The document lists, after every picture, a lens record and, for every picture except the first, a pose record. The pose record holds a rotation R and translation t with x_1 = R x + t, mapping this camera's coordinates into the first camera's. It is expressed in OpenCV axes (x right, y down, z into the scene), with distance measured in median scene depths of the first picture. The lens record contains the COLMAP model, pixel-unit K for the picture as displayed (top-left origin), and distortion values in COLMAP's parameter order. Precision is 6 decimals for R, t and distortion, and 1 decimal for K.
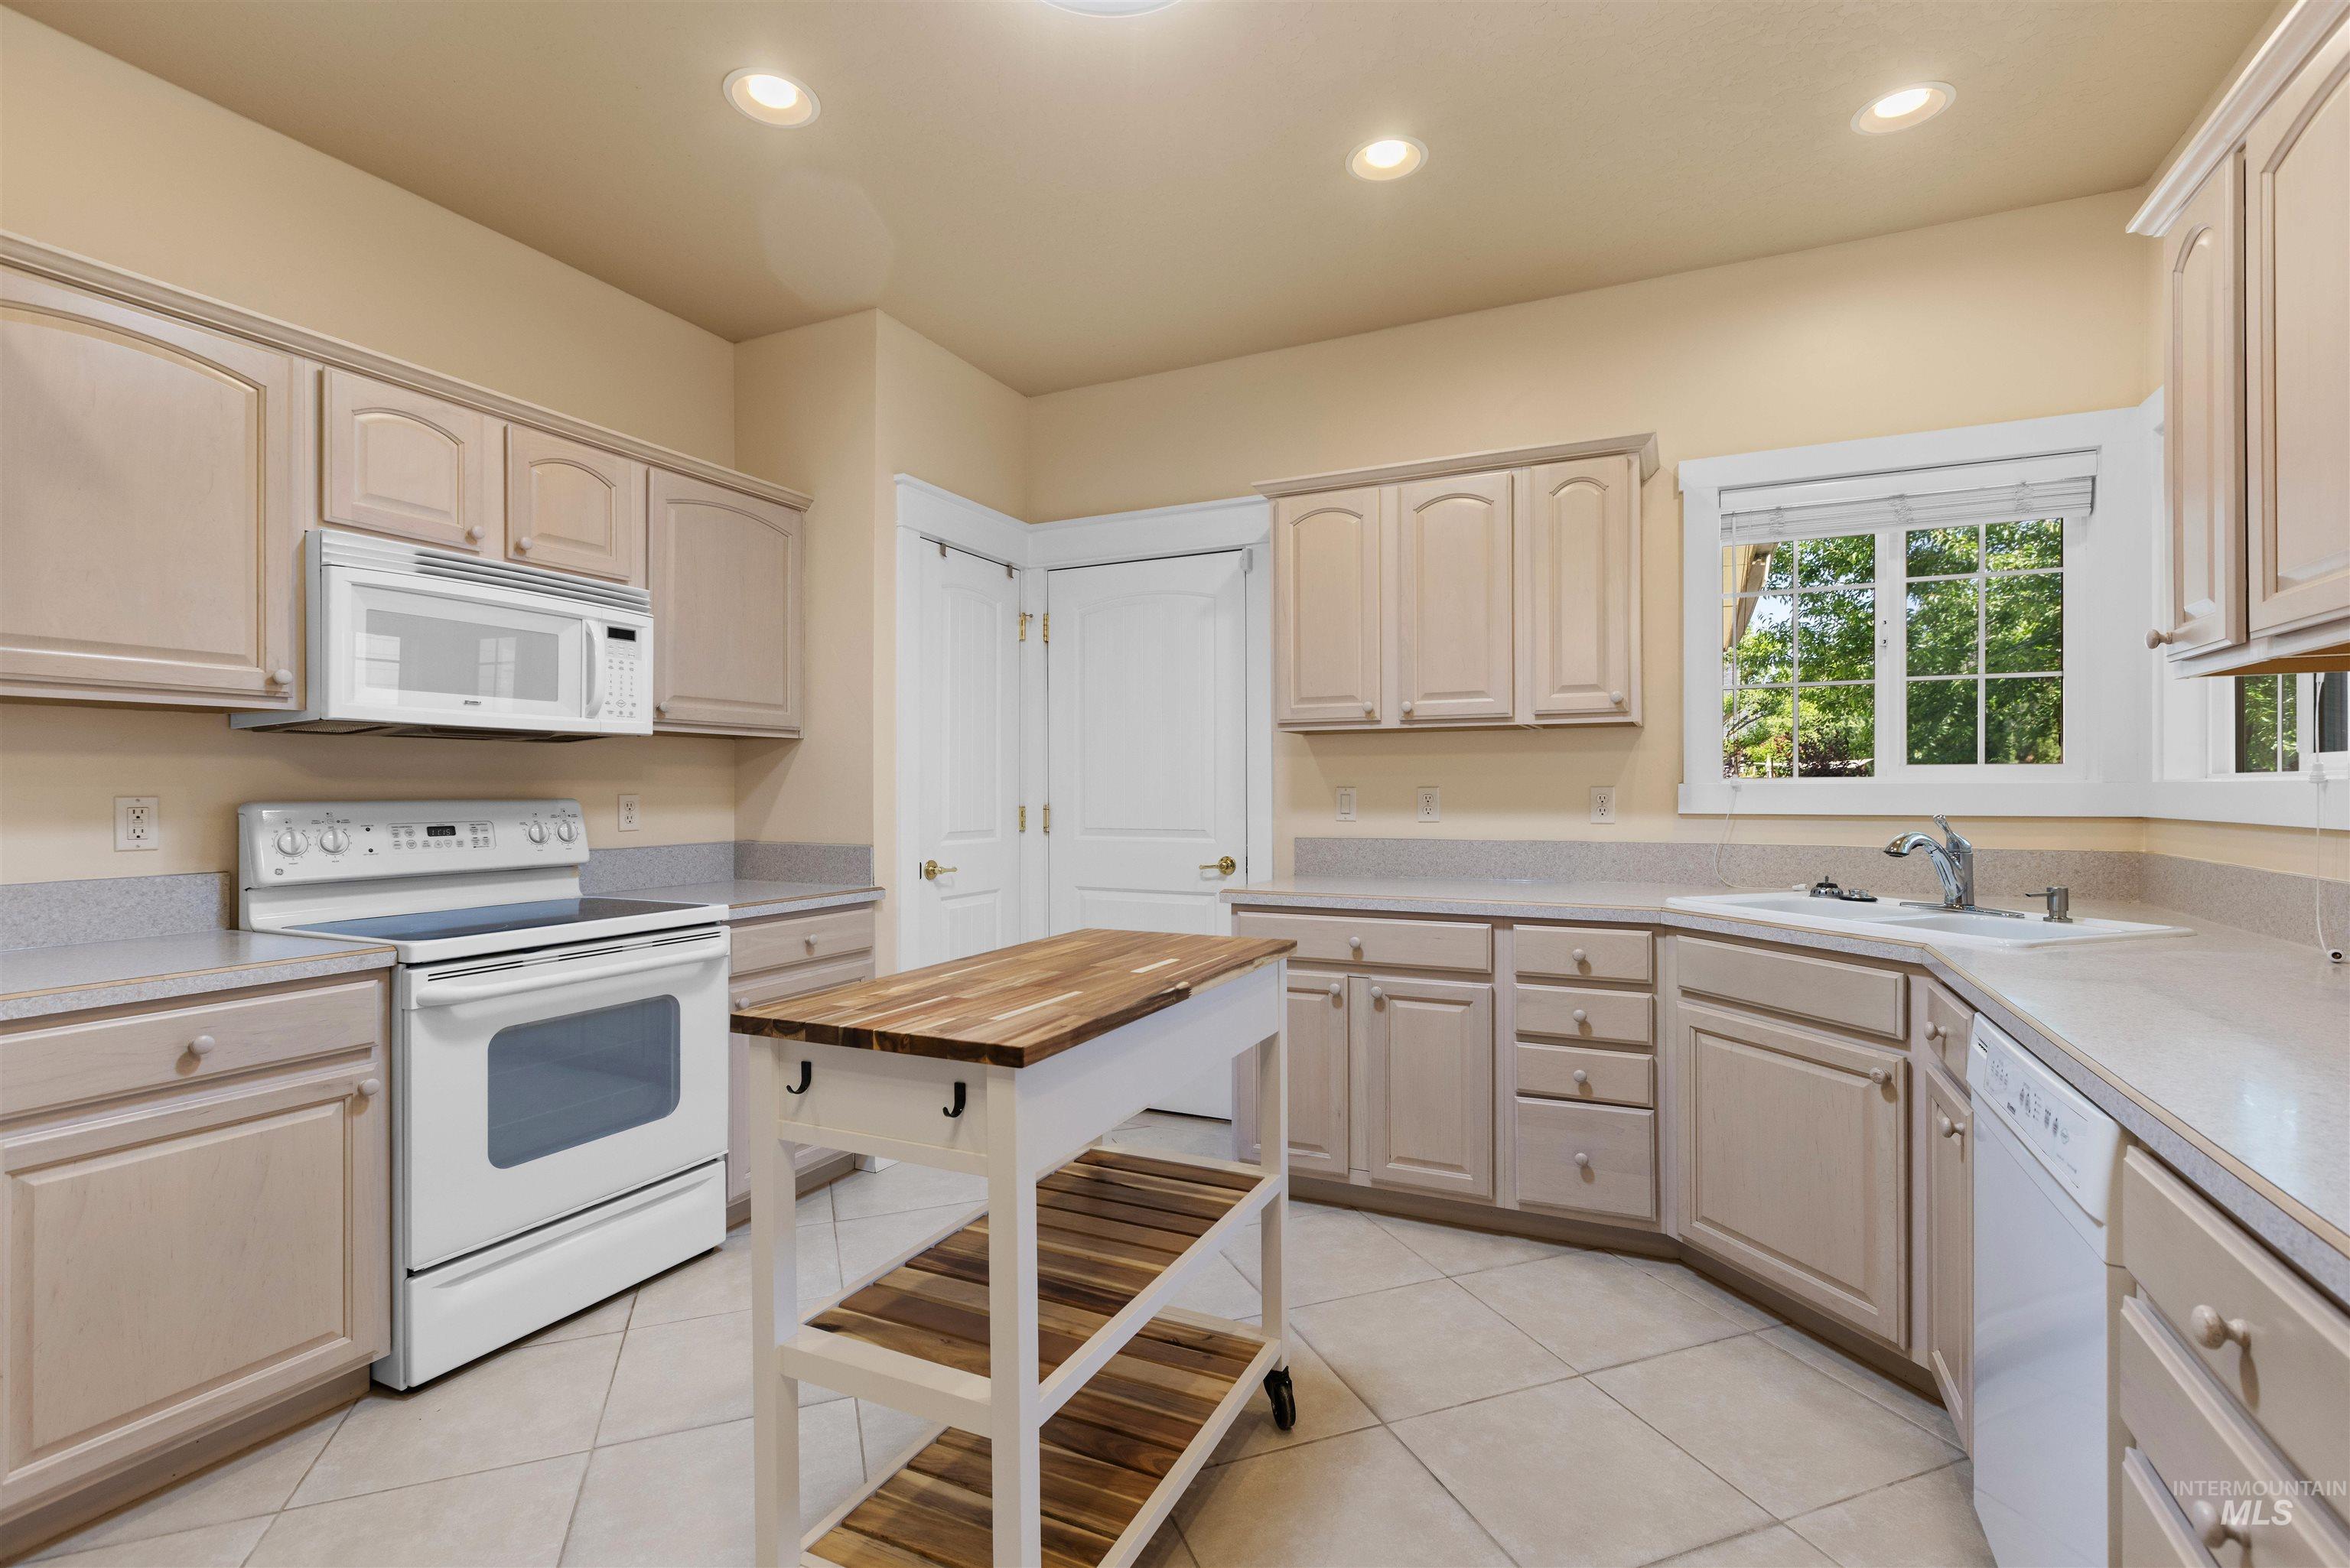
lens RADIAL K [[1052.0, 0, 1184.6], [0, 1052.0, 789.3], [0, 0, 1]] dist [0.004702, -0.000912]
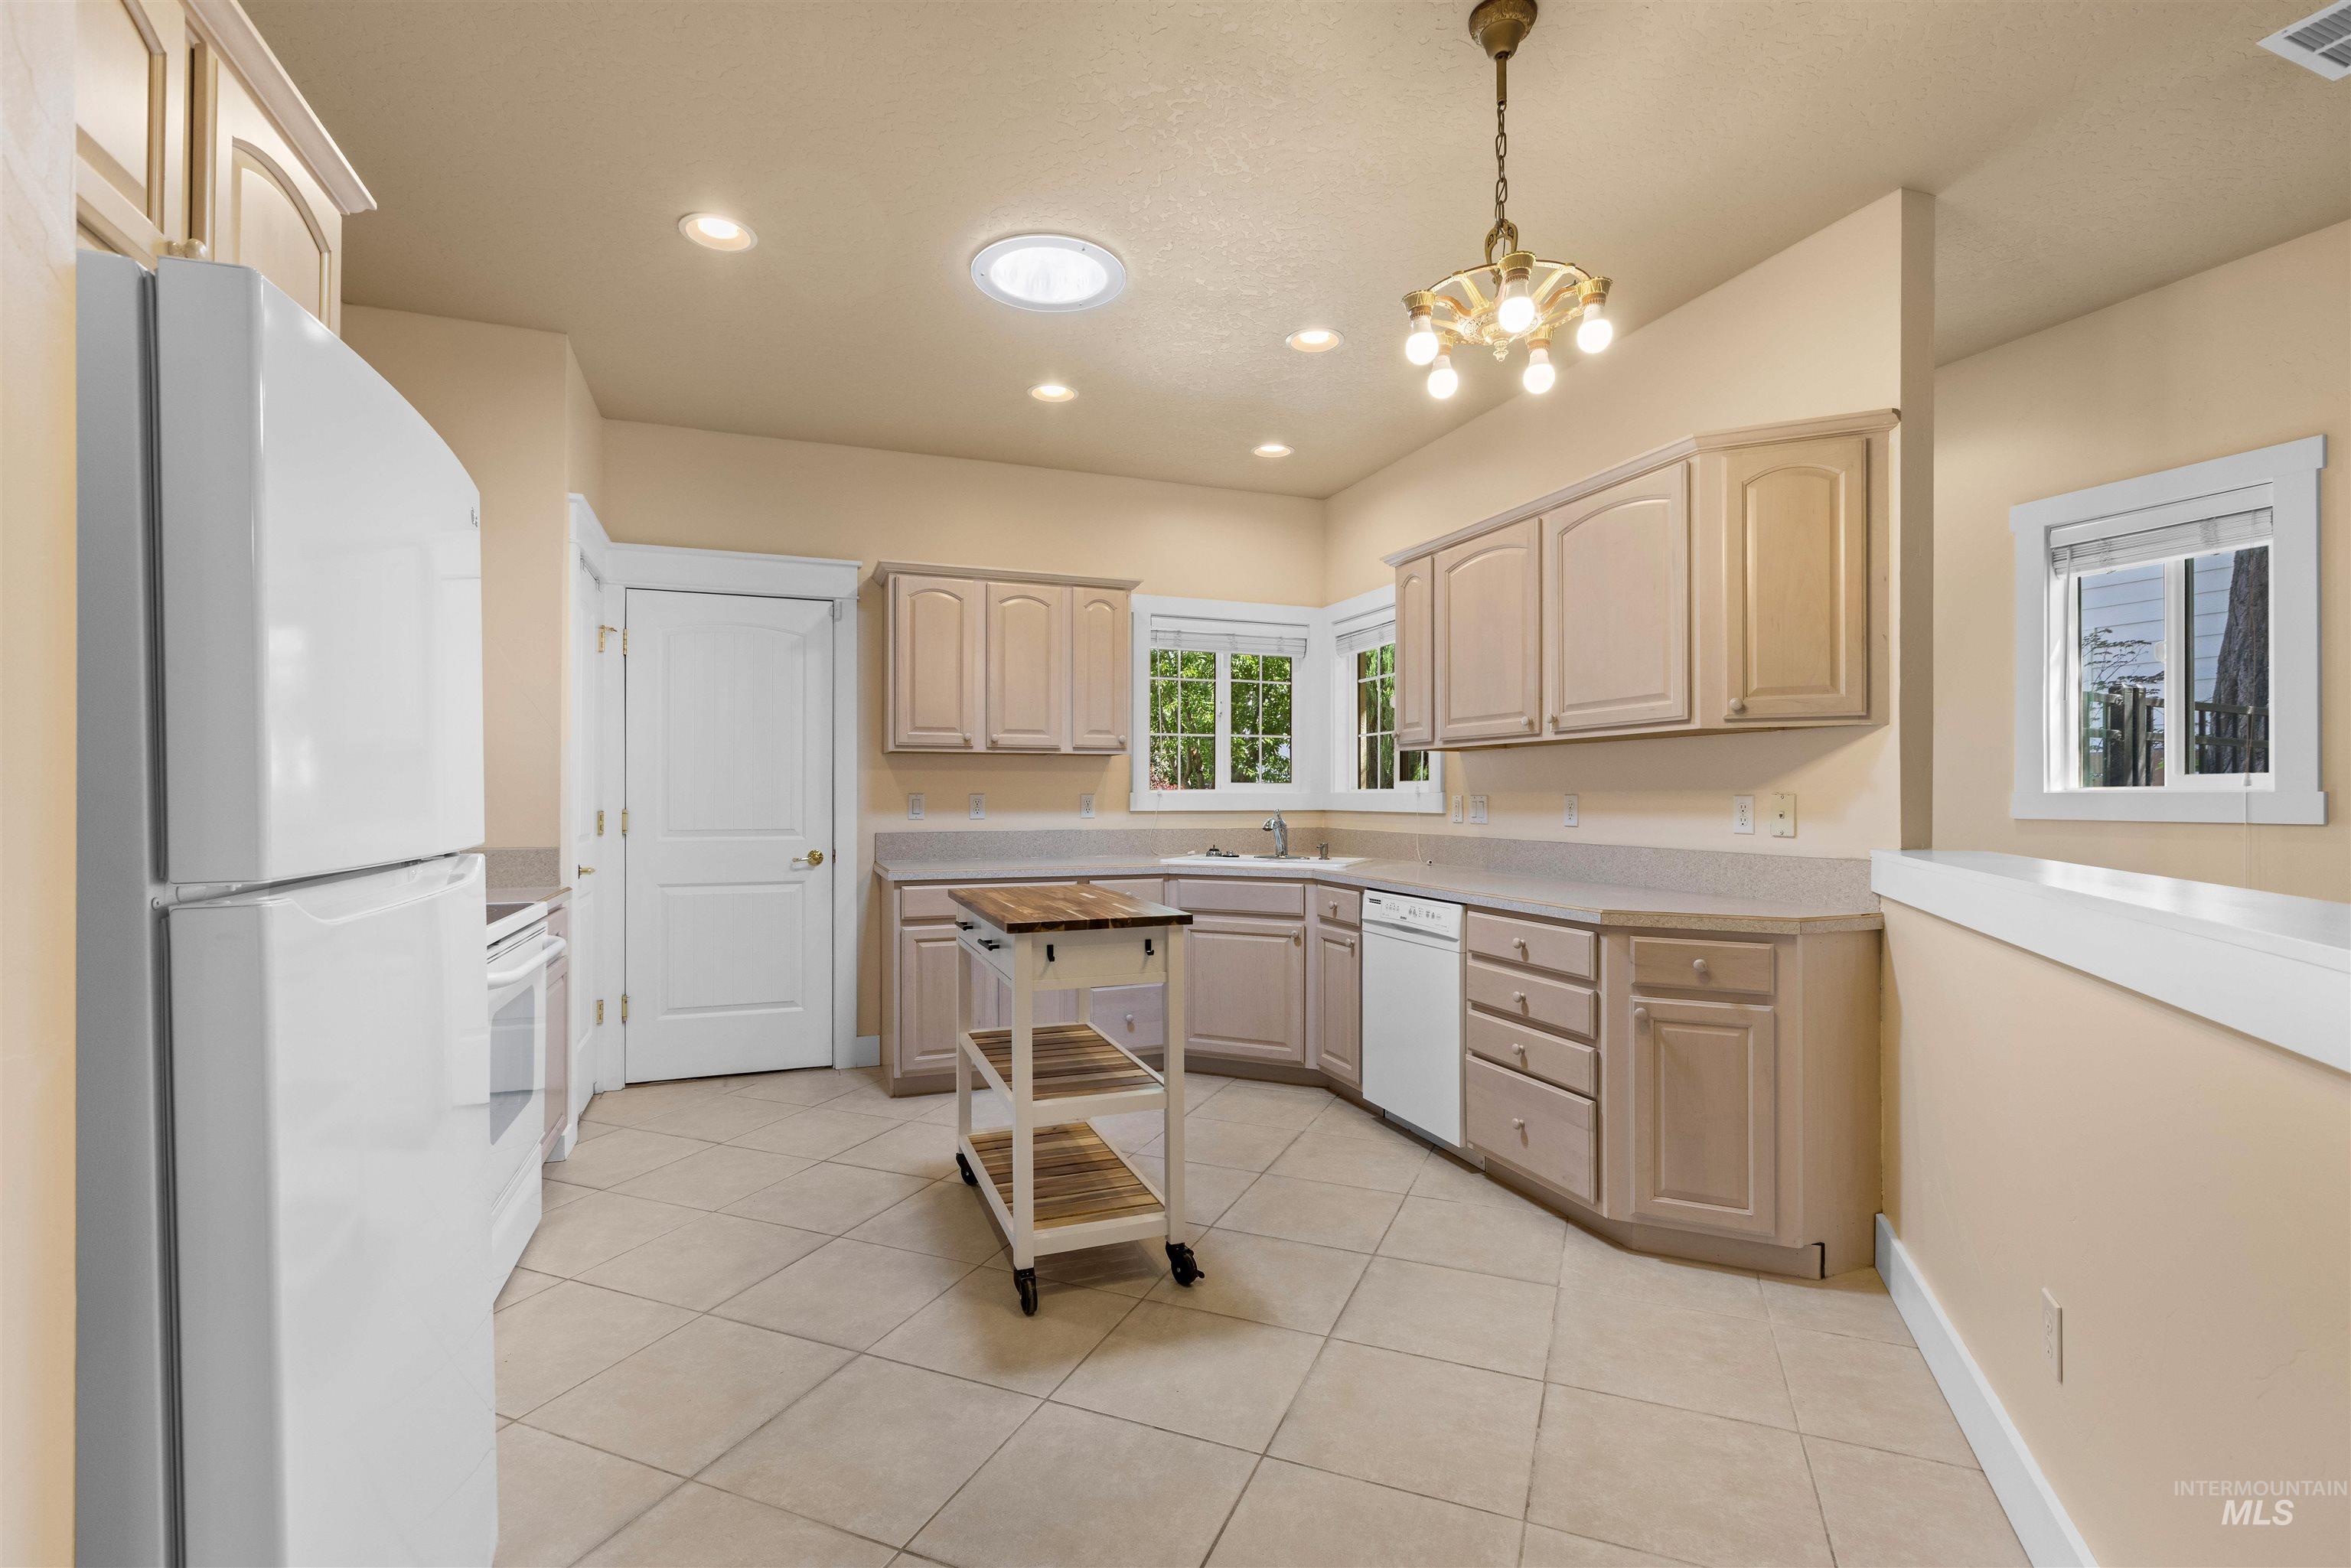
lens RADIAL K [[1052.5, 0, 1187.9], [0, 1052.5, 792.1], [0, 0, 1]] dist [0.004702, -0.000912]
pose [[0.679868, 0.007205, 0.733299, -0.784953], [-0.003434, 0.999972, -0.006641, 0.004443], [-0.733327, 0.001997, 0.679874, -0.205989]]
